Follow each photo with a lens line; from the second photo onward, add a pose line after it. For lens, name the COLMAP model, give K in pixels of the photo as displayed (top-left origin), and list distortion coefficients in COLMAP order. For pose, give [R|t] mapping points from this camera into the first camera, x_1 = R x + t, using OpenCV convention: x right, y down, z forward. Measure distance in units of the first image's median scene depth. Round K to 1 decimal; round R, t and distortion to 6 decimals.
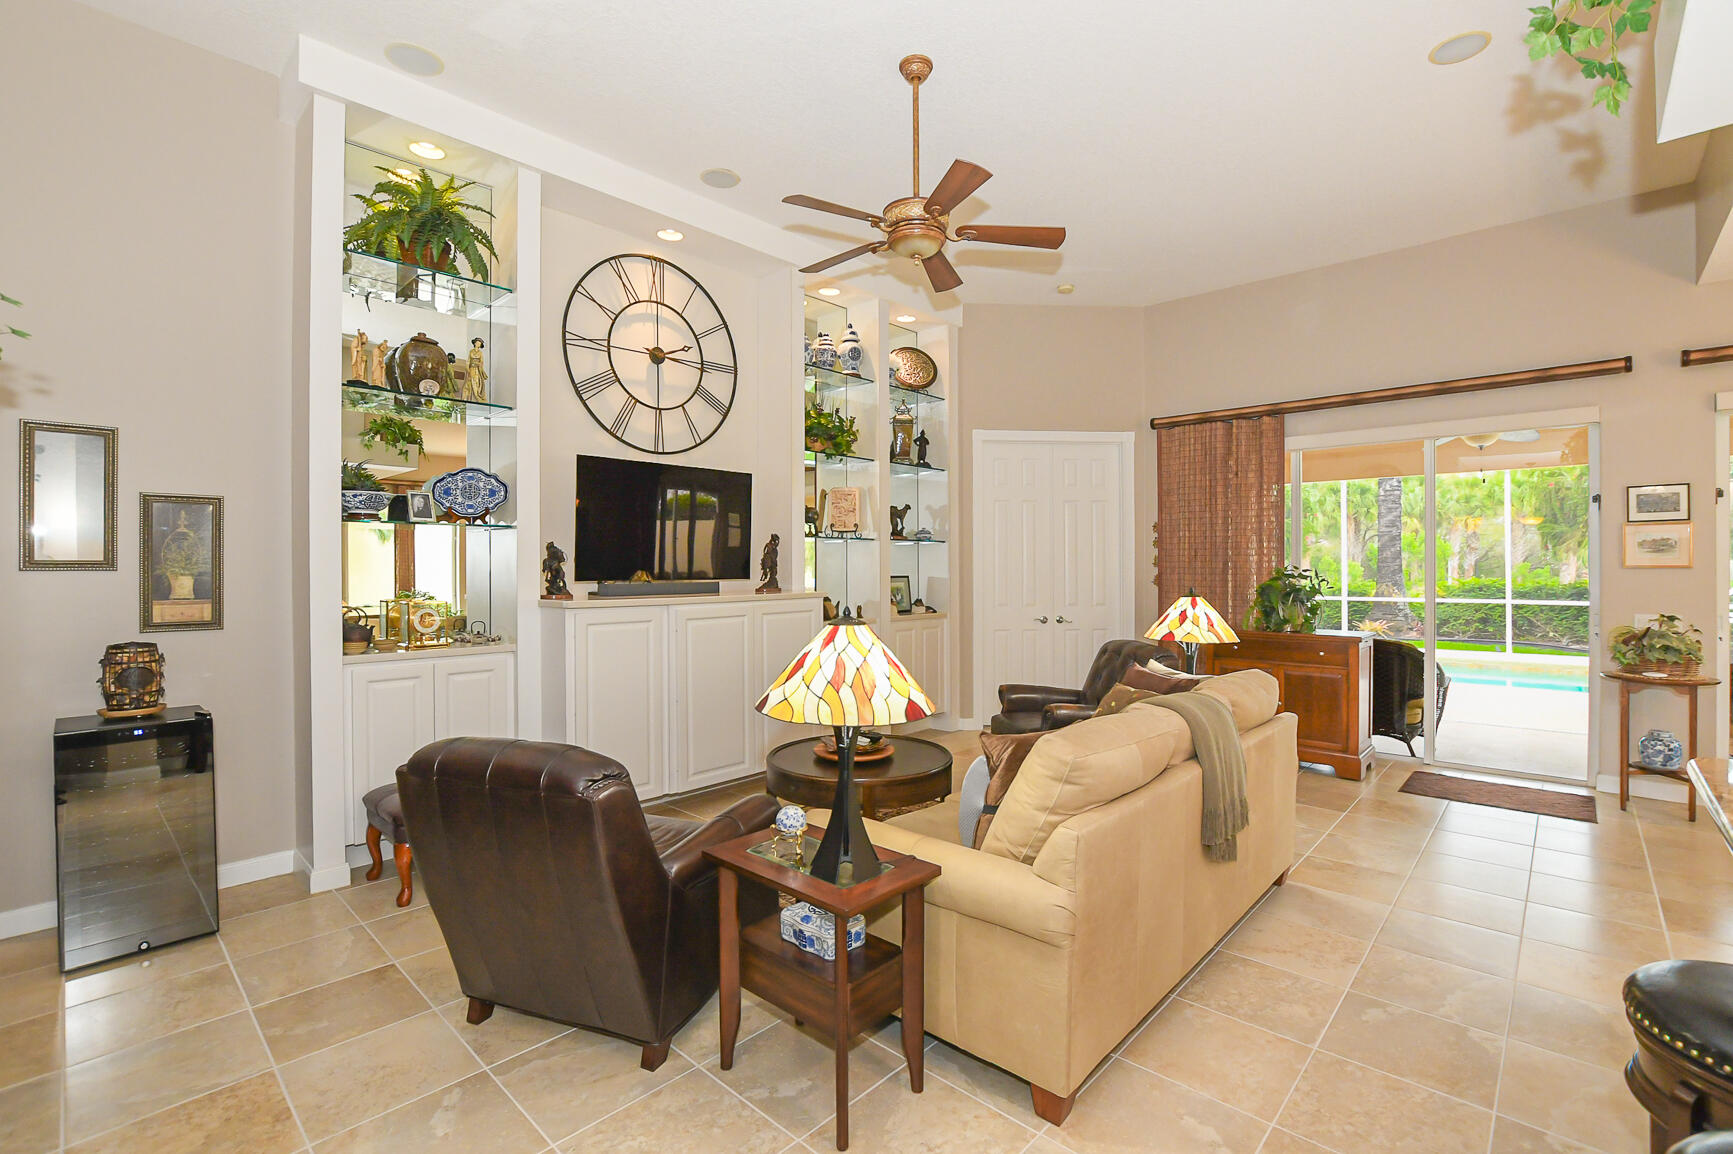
lens RADIAL K [[818.9, 0, 865.9], [0, 818.9, 564.1], [0, 0, 1]] dist [-0.012081, 0.000891]
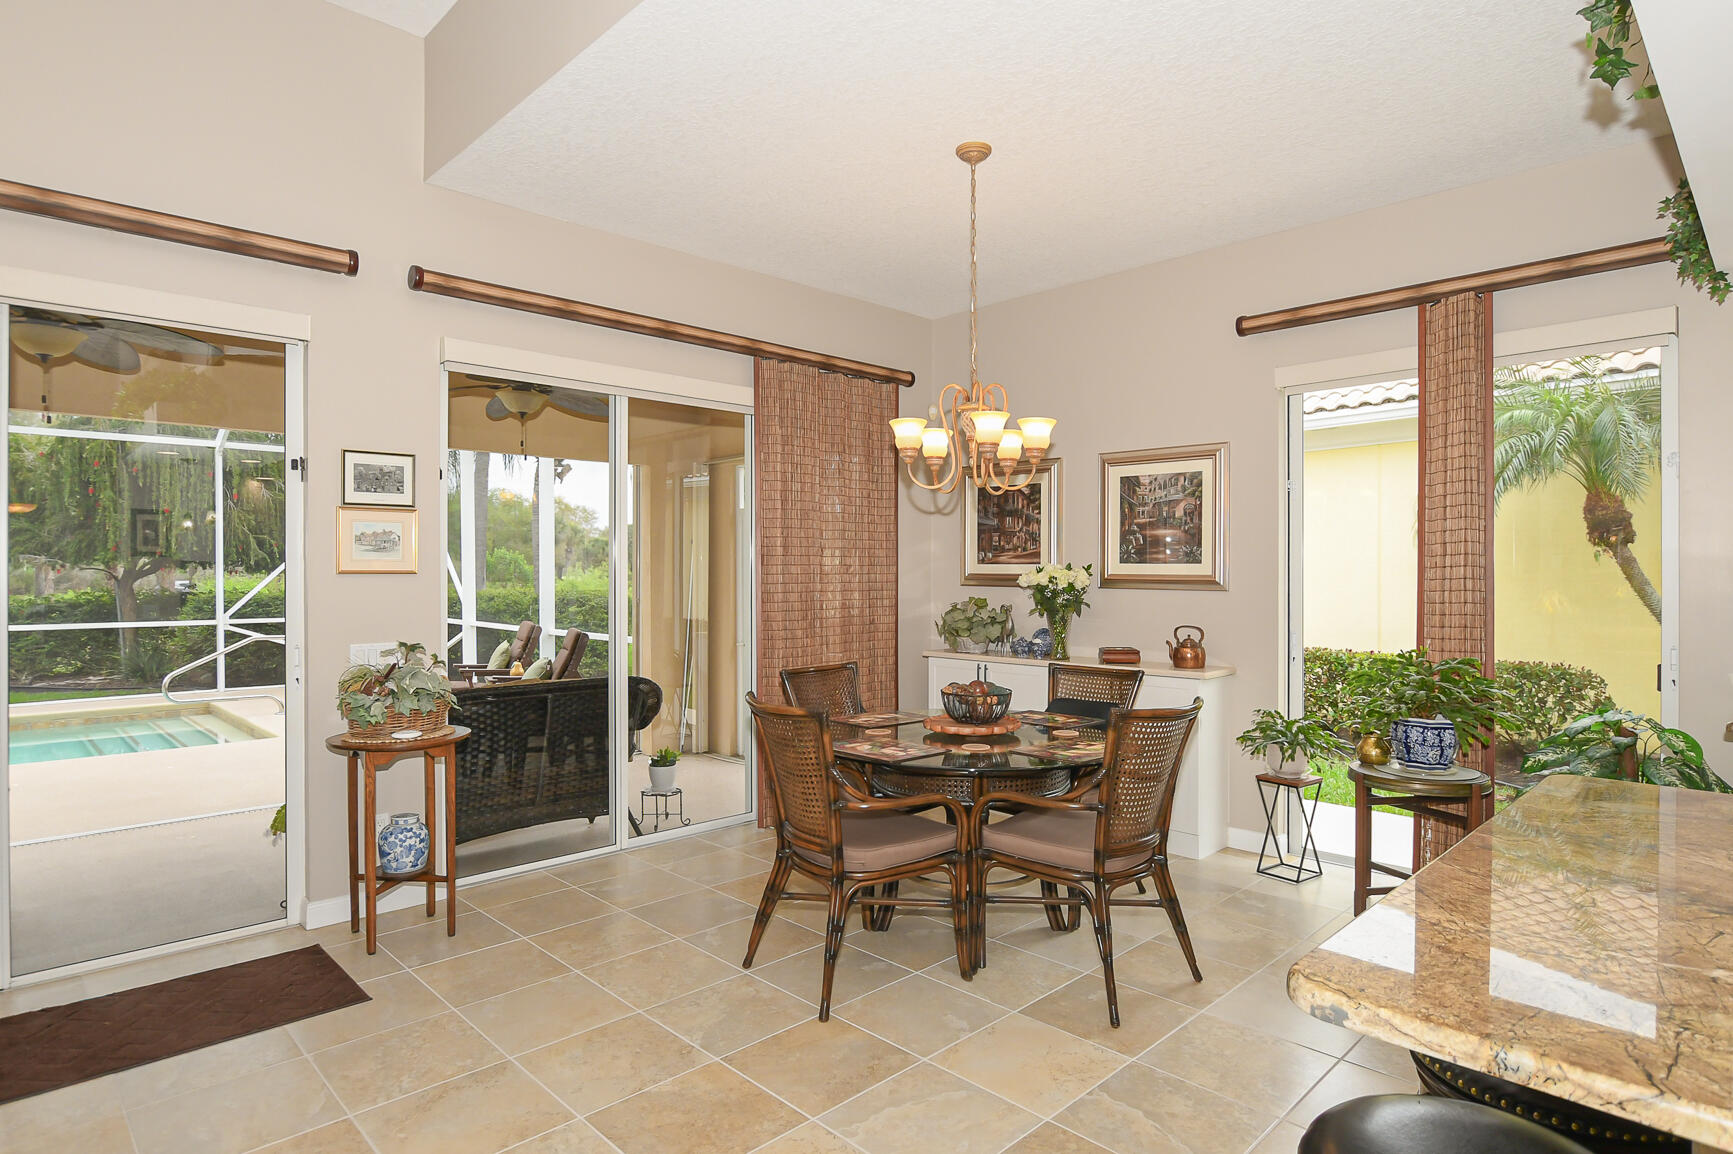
lens RADIAL K [[906.6, 0, 866.5], [0, 906.6, 577.0], [0, 0, 1]] dist [-0.027700, 0.000987]
pose [[0.032146, 0.000426, 0.999483, 0.228356], [-0.001815, 0.999998, -0.000368, 0.006367], [-0.999482, -0.001802, 0.032146, 0.552901]]
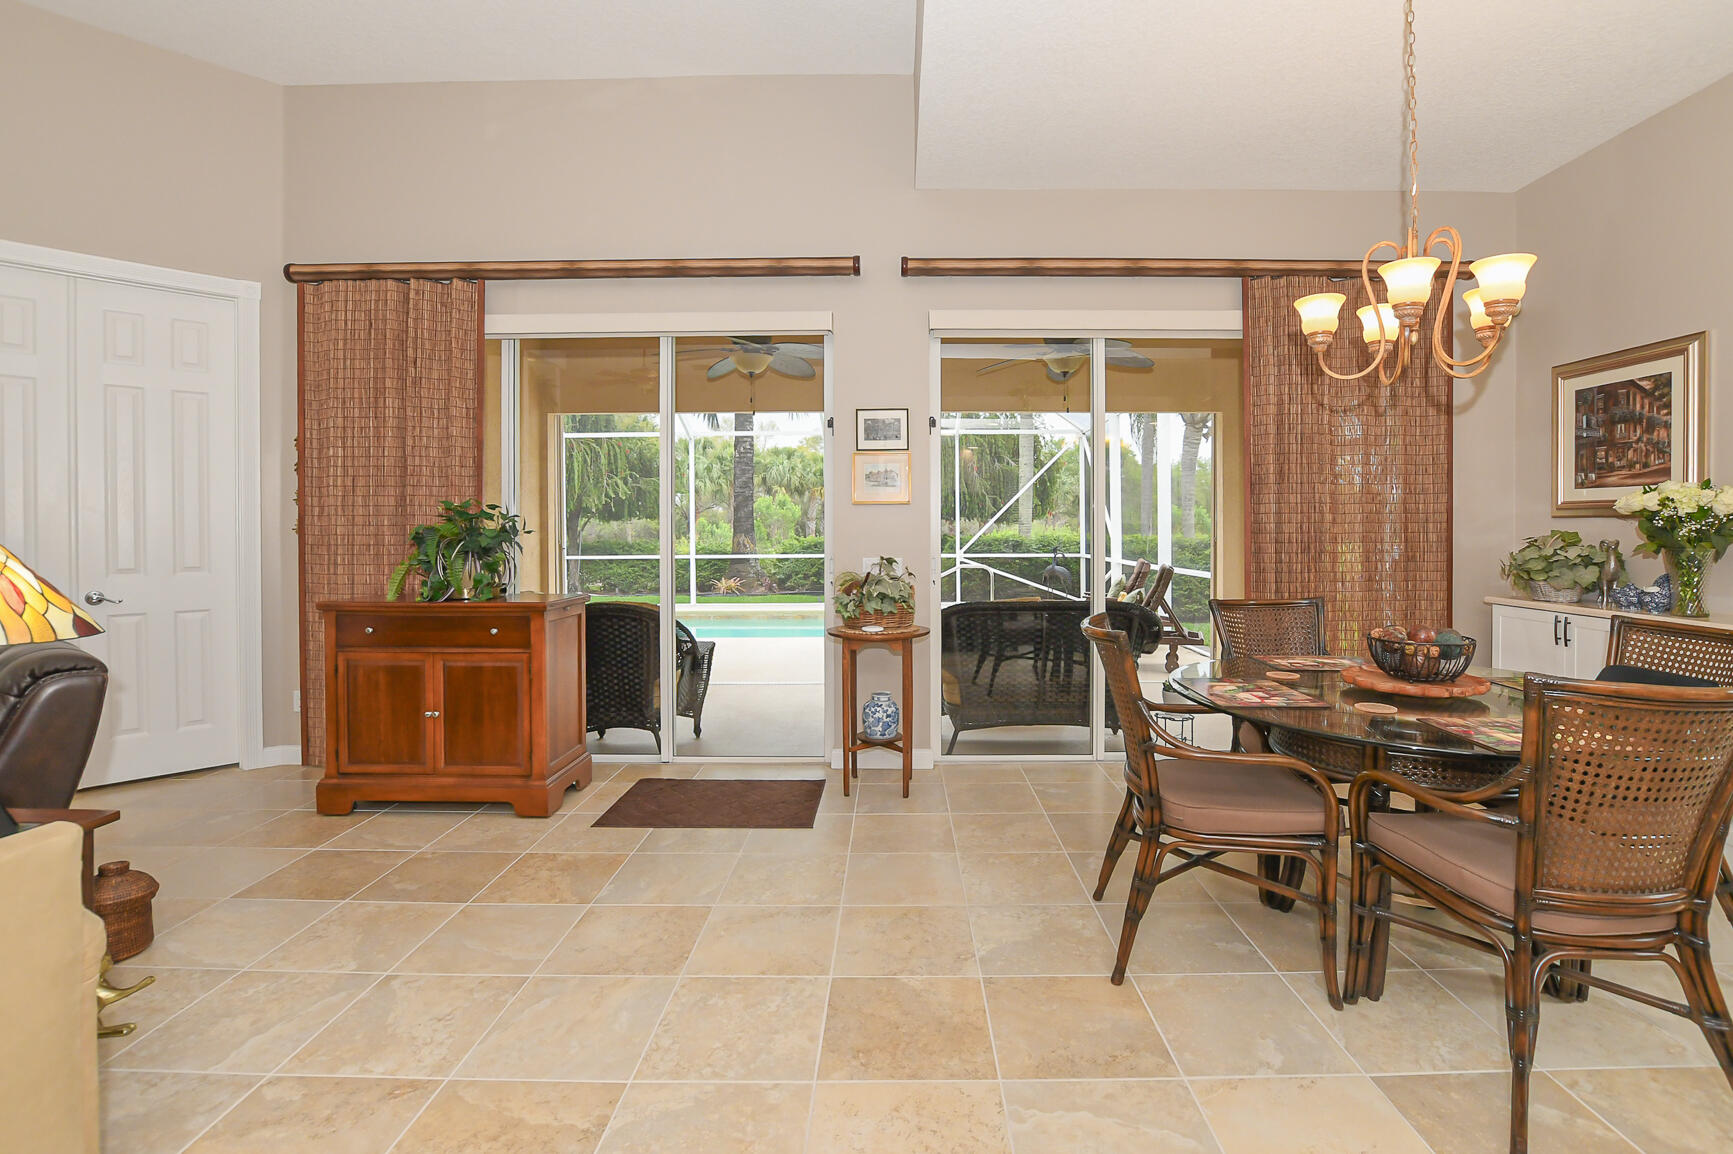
lens RADIAL K [[752.5, 0, 954.7], [0, 752.5, 541.9], [0, 0, 1]] dist [-0.033484, 0.000774]
pose [[0.707369, -0.006971, 0.706810, 0.447986], [-0.001079, 0.999940, 0.010941, 0.035312], [-0.706843, -0.008502, 0.707319, 0.360874]]
